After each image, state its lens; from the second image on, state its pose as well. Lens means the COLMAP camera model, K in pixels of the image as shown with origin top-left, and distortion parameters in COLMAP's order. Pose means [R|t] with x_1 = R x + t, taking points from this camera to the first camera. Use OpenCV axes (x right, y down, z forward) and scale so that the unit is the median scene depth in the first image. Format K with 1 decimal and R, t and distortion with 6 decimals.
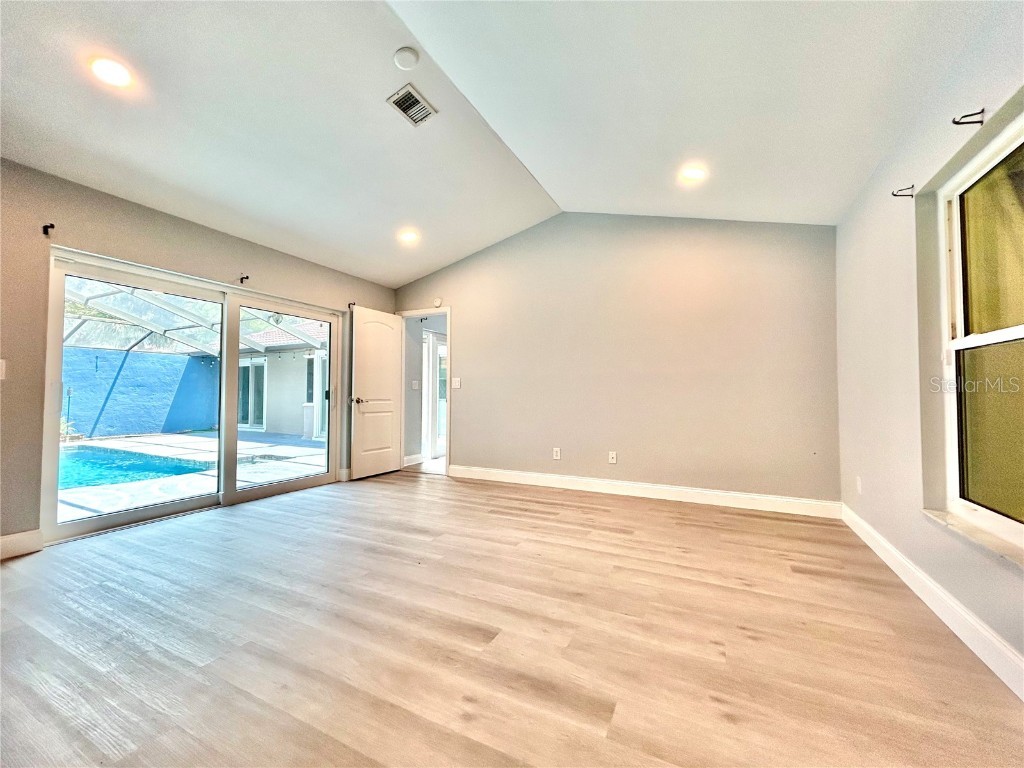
lens RADIAL K [[410.7, 0, 513.8], [0, 410.7, 380.9], [0, 0, 1]] dist [-0.012698, 0.000366]
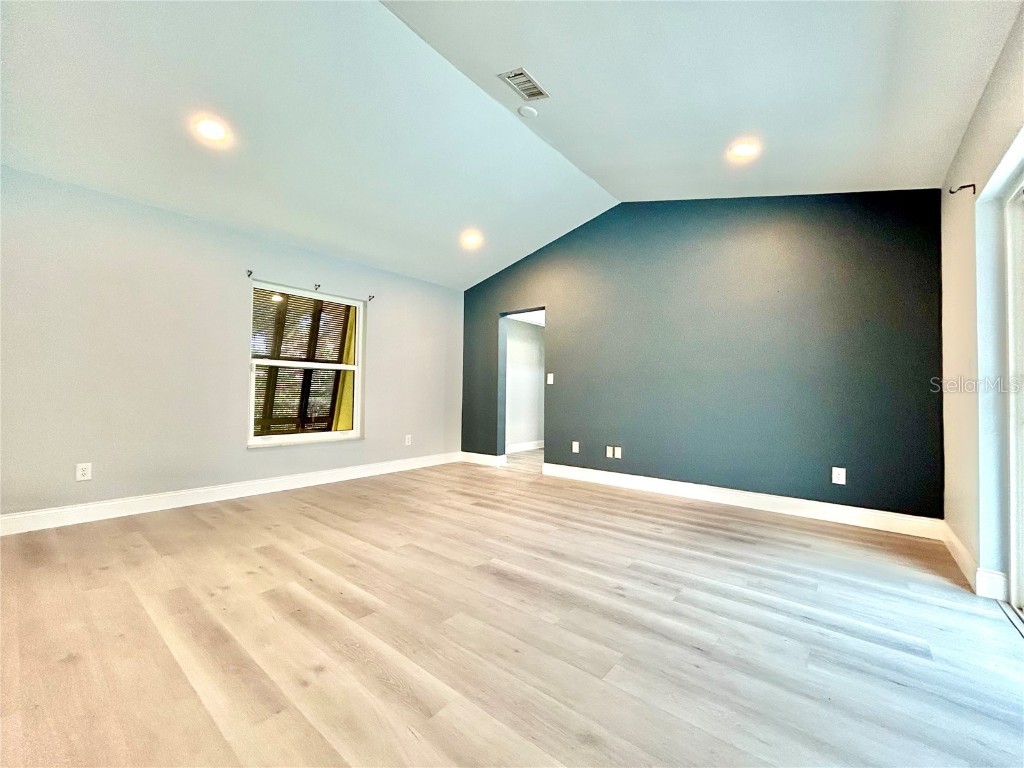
lens RADIAL K [[410.7, 0, 514.6], [0, 410.7, 386.2], [0, 0, 1]] dist [-0.012698, 0.000366]
pose [[-0.974055, -0.014282, 0.225862, -0.445364], [-0.025852, 0.998496, -0.048349, 0.071112], [-0.224832, -0.052934, -0.972959, 1.886505]]
